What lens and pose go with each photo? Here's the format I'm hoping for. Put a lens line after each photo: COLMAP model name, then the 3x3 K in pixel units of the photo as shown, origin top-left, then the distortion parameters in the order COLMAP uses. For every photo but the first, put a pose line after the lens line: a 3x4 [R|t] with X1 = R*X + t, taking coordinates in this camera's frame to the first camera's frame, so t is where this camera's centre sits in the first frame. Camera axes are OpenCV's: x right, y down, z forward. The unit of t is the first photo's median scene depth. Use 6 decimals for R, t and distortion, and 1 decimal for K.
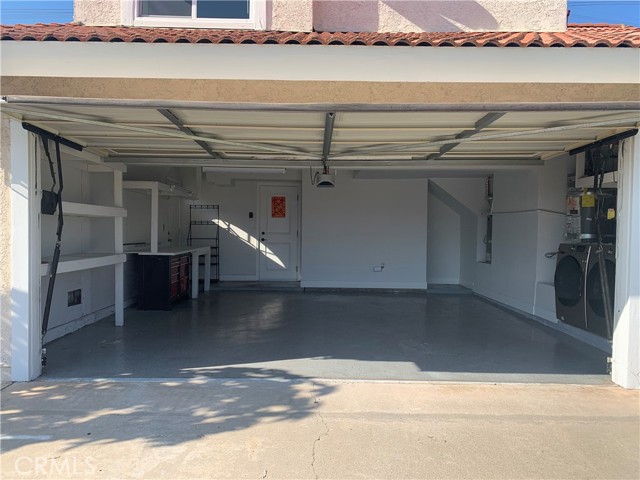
lens RADIAL K [[482.3, 0, 318.8], [0, 482.3, 240.3], [0, 0, 1]] dist [0.026480, -0.030085]
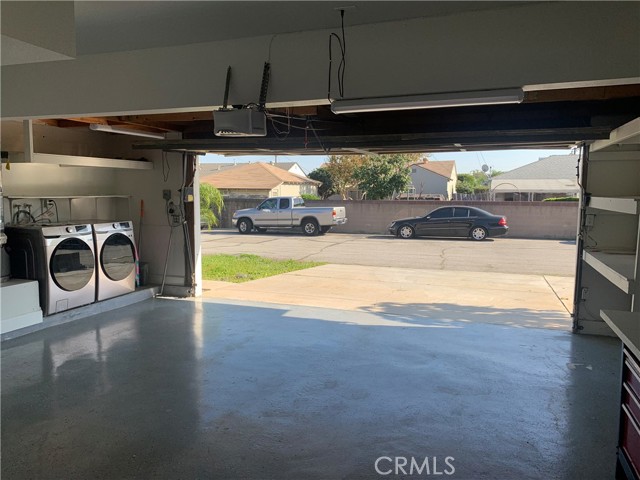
lens RADIAL K [[482.3, 0, 319.2], [0, 482.3, 239.7], [0, 0, 1]] dist [0.026480, -0.030085]
pose [[-0.939917, -0.050612, 0.337630, -0.352680], [-0.011644, 0.993127, 0.116458, -0.106746], [-0.341204, 0.105529, -0.934047, 2.356811]]
